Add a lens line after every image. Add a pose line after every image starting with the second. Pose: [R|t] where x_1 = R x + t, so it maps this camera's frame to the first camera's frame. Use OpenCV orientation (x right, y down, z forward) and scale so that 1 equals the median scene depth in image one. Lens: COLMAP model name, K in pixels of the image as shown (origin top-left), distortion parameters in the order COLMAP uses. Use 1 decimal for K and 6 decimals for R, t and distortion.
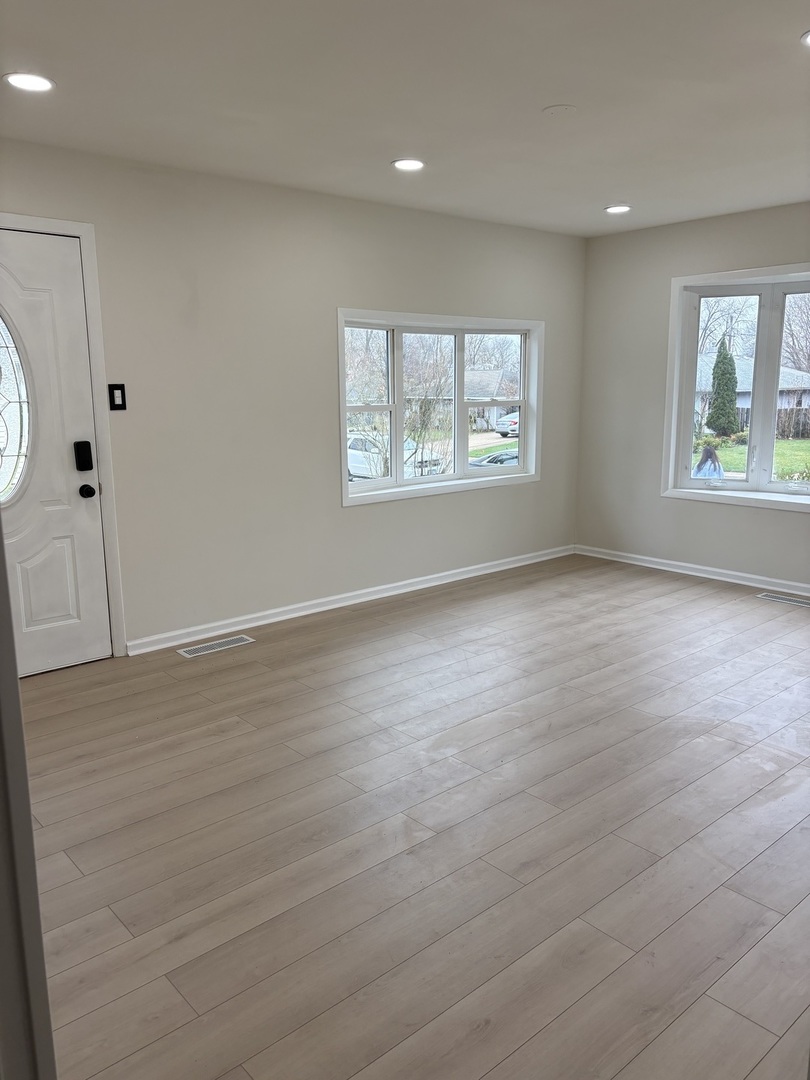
lens RADIAL K [[823.6, 0, 405.1], [0, 823.6, 545.4], [0, 0, 1]] dist [0.097555, -0.144600]
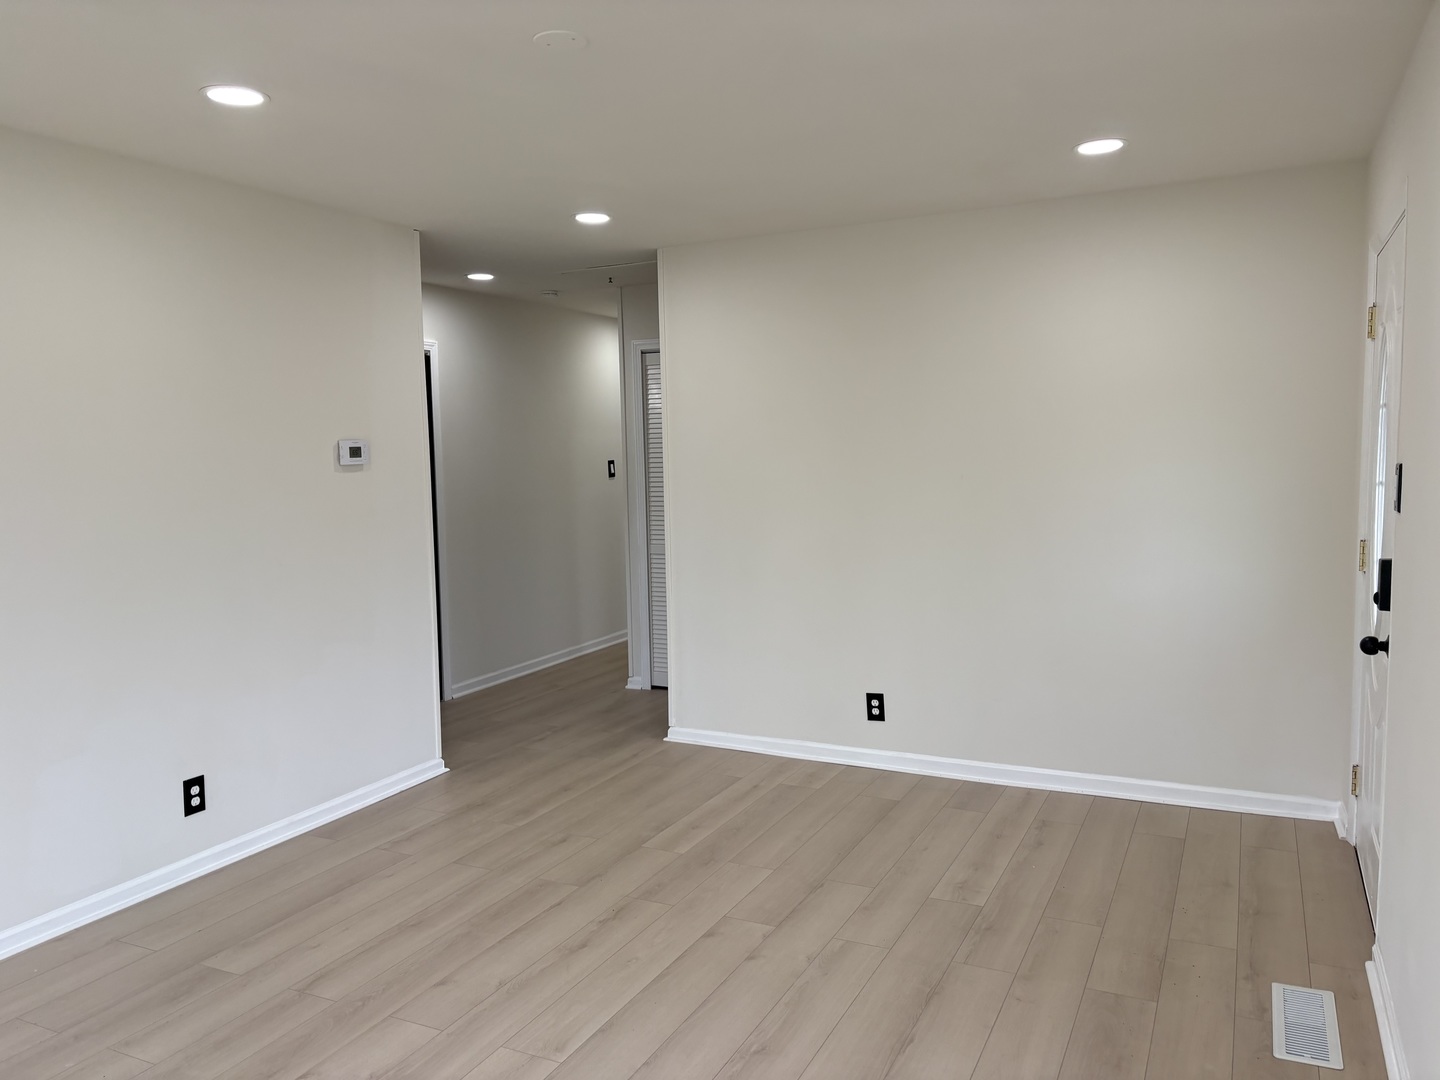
lens RADIAL K [[1098.1, 0, 720.0], [0, 1098.1, 540.0], [0, 0, 1]] dist [0.097555, -0.144600]
pose [[-0.921074, 0.057869, -0.385064, 0.392139], [-0.051162, 0.962336, 0.267004, -0.377799], [0.386013, 0.265631, -0.883422, 1.762804]]
